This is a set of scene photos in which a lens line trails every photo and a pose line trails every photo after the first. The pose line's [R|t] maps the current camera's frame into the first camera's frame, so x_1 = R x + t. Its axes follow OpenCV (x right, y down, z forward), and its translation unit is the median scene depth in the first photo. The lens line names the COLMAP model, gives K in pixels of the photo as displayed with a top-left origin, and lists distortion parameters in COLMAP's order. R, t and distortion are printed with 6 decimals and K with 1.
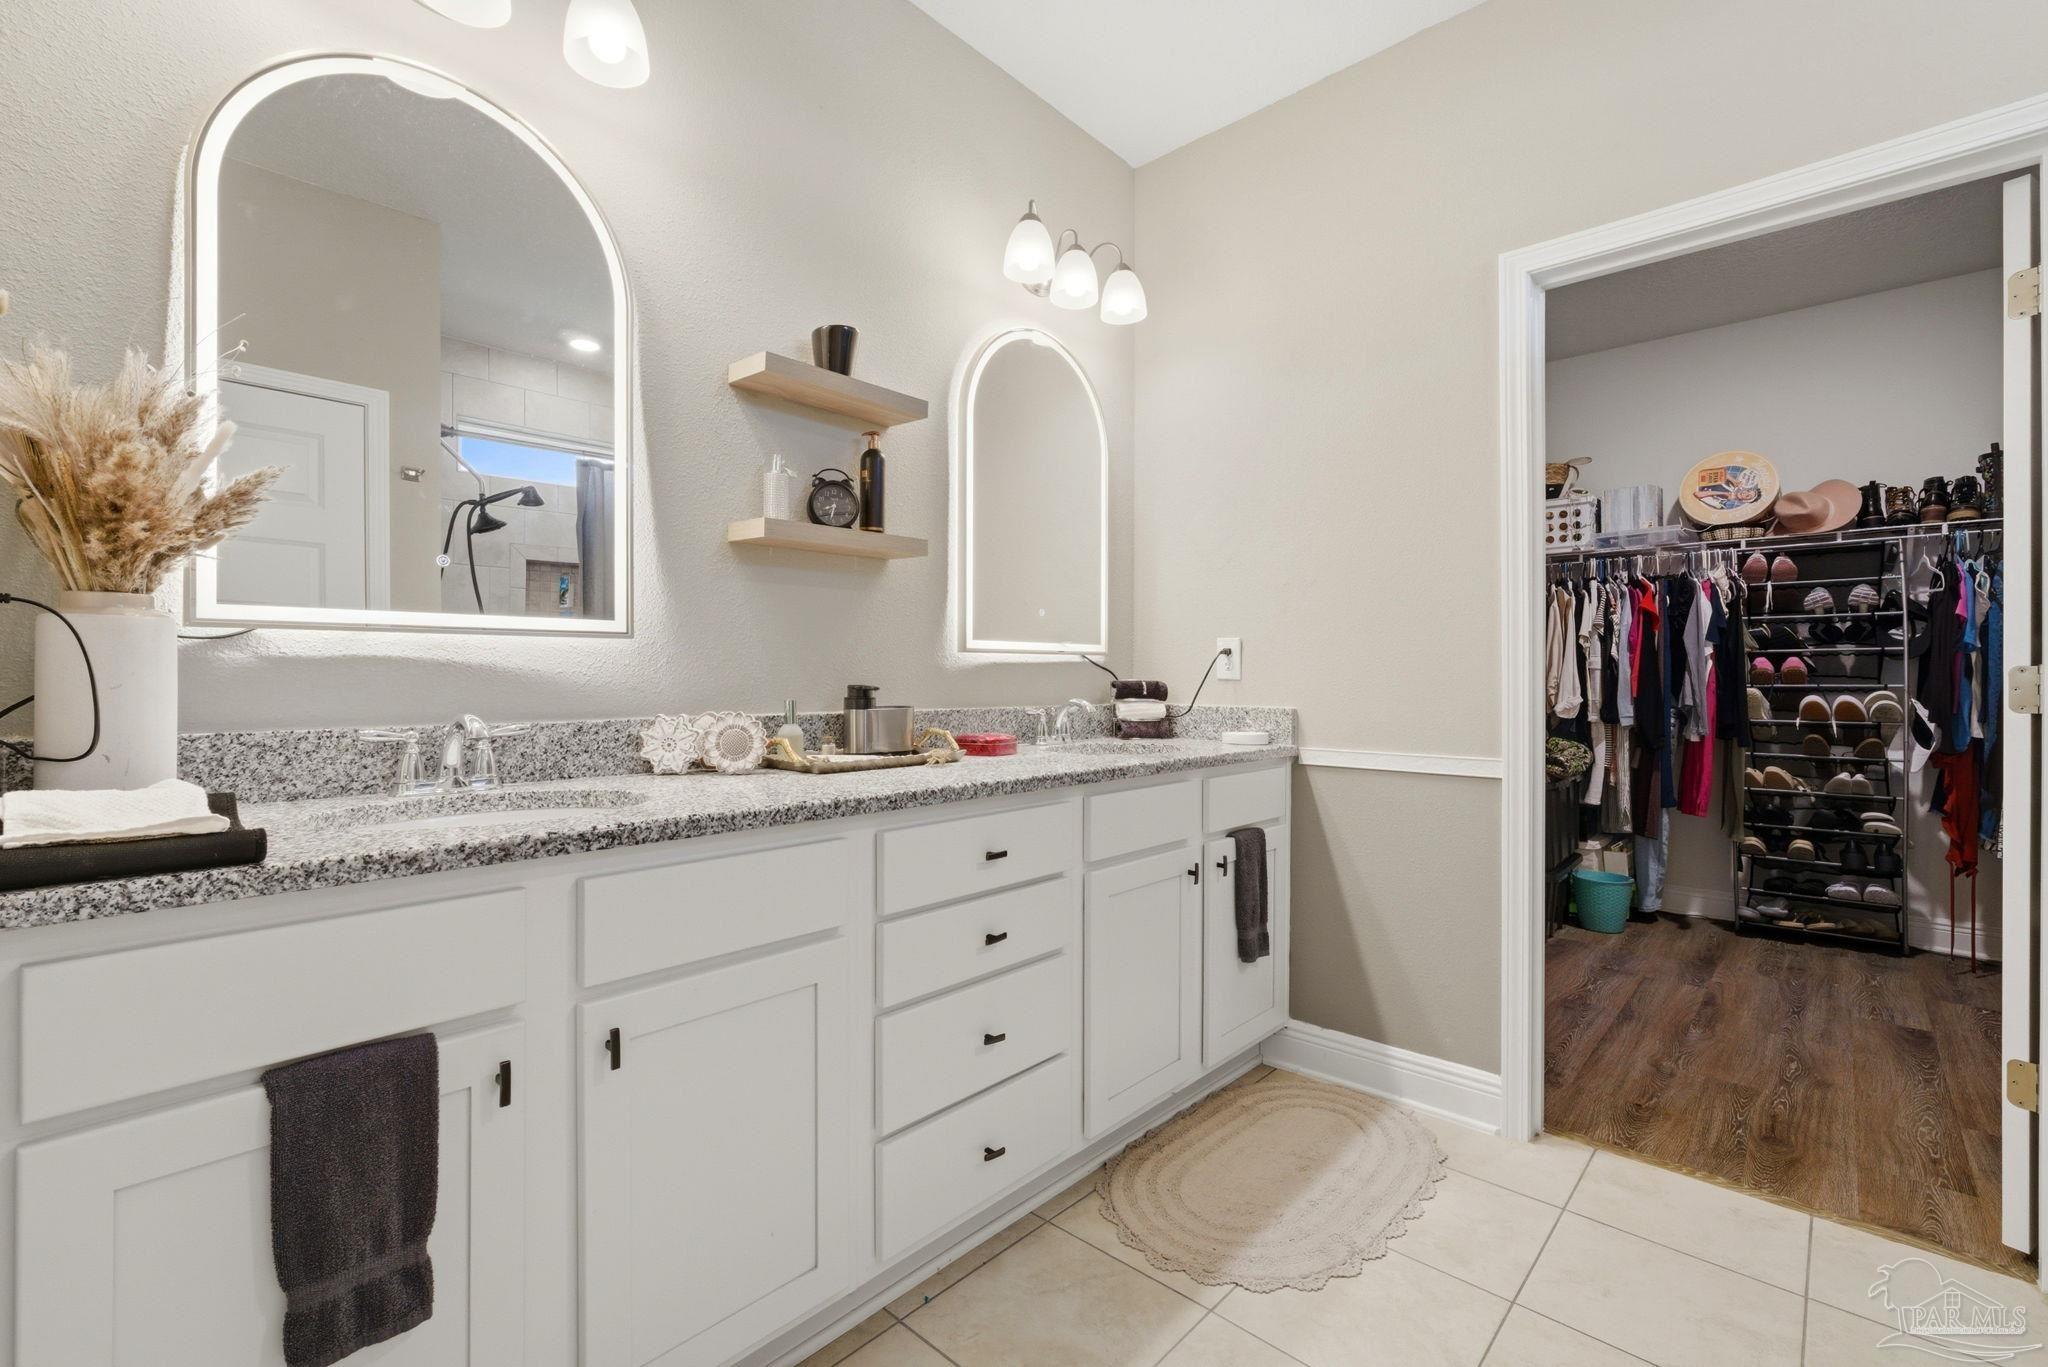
lens RADIAL K [[889.6, 0, 1019.9], [0, 889.6, 669.7], [0, 0, 1]] dist [-0.013459, 0.003706]
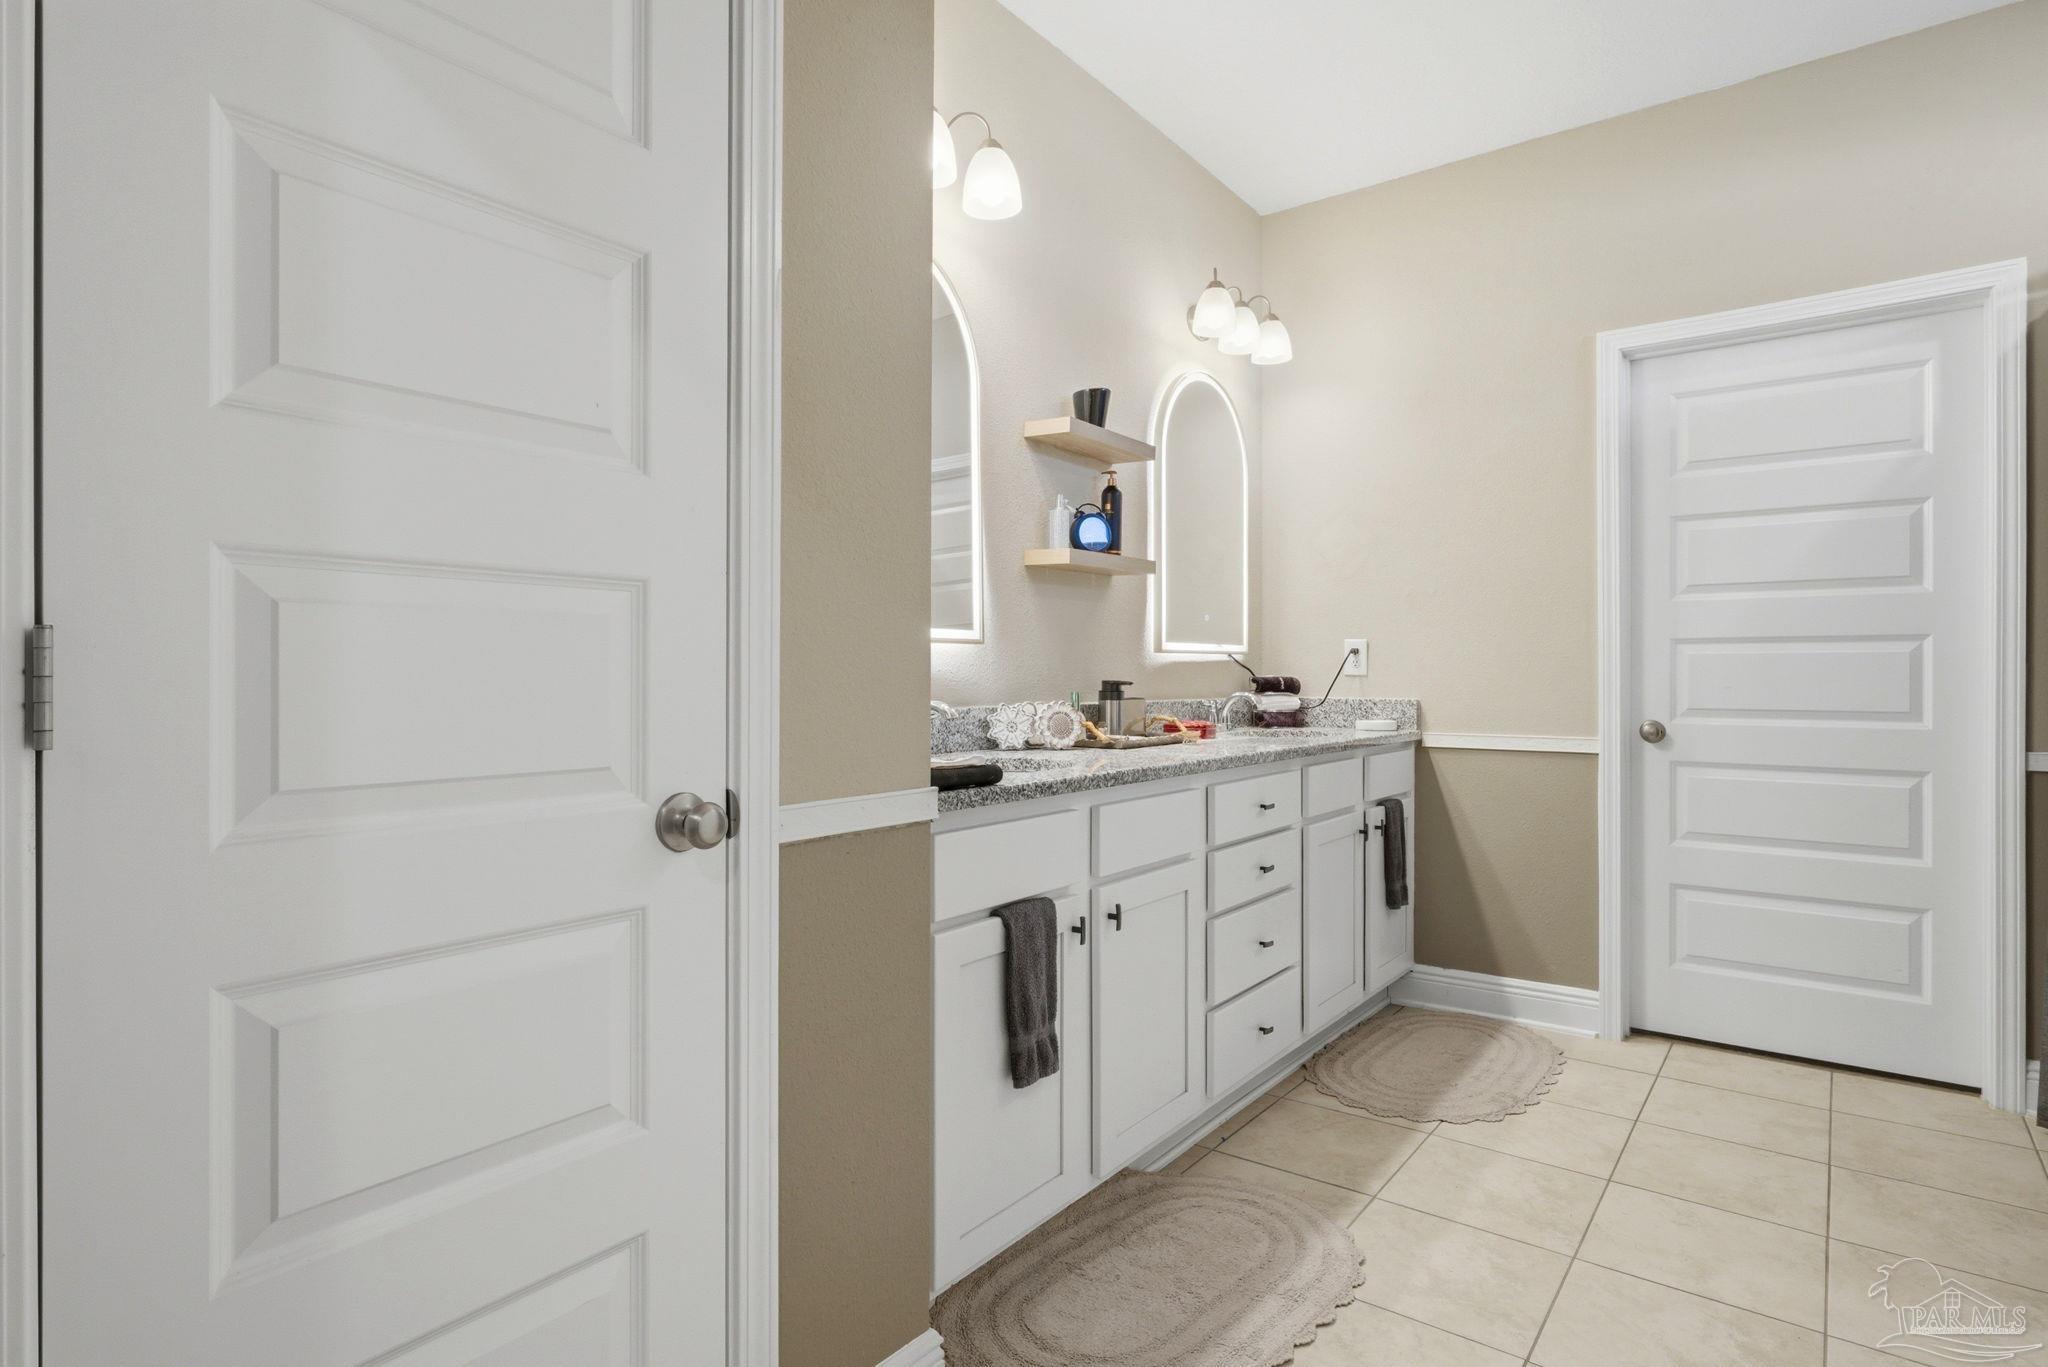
lens RADIAL K [[1081.9, 0, 1016.5], [0, 1081.9, 672.1], [0, 0, 1]] dist [-0.006527, 0.000497]
pose [[0.995226, -0.003771, 0.097528, -0.484368], [0.003268, 0.999981, 0.005320, -0.002853], [-0.097546, -0.004976, 0.995219, -0.499926]]
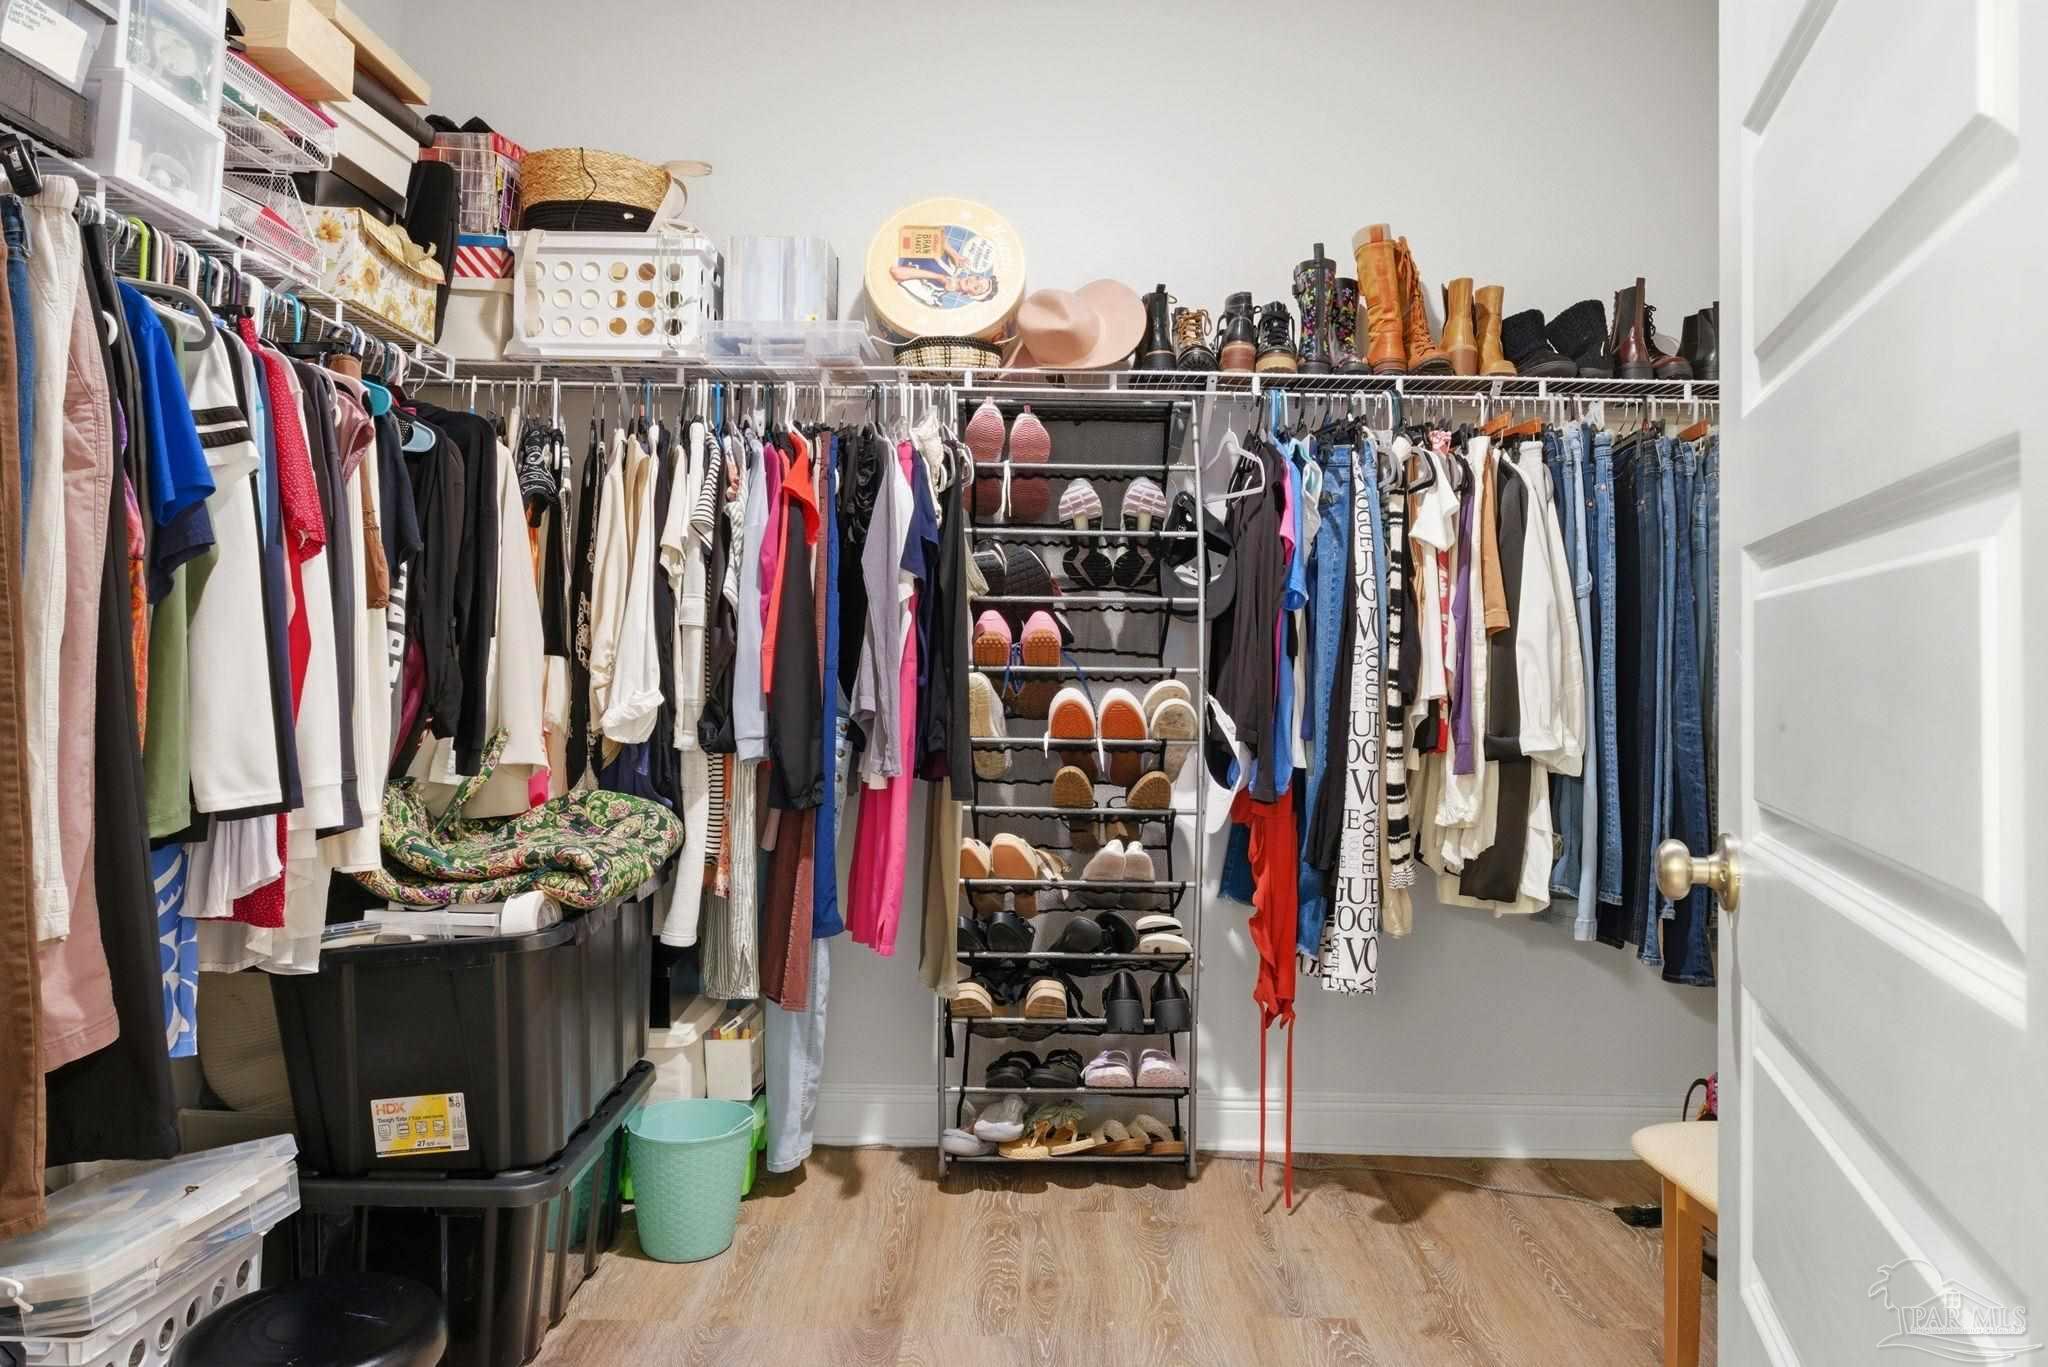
lens RADIAL K [[889.6, 0, 994.2], [0, 889.6, 651.8], [0, 0, 1]] dist [-0.013459, 0.003706]
pose [[0.733578, 0.015008, 0.679440, 0.481203], [-0.022885, 0.999735, 0.002626, 0.007354], [-0.679220, -0.017475, 0.733726, 0.605574]]
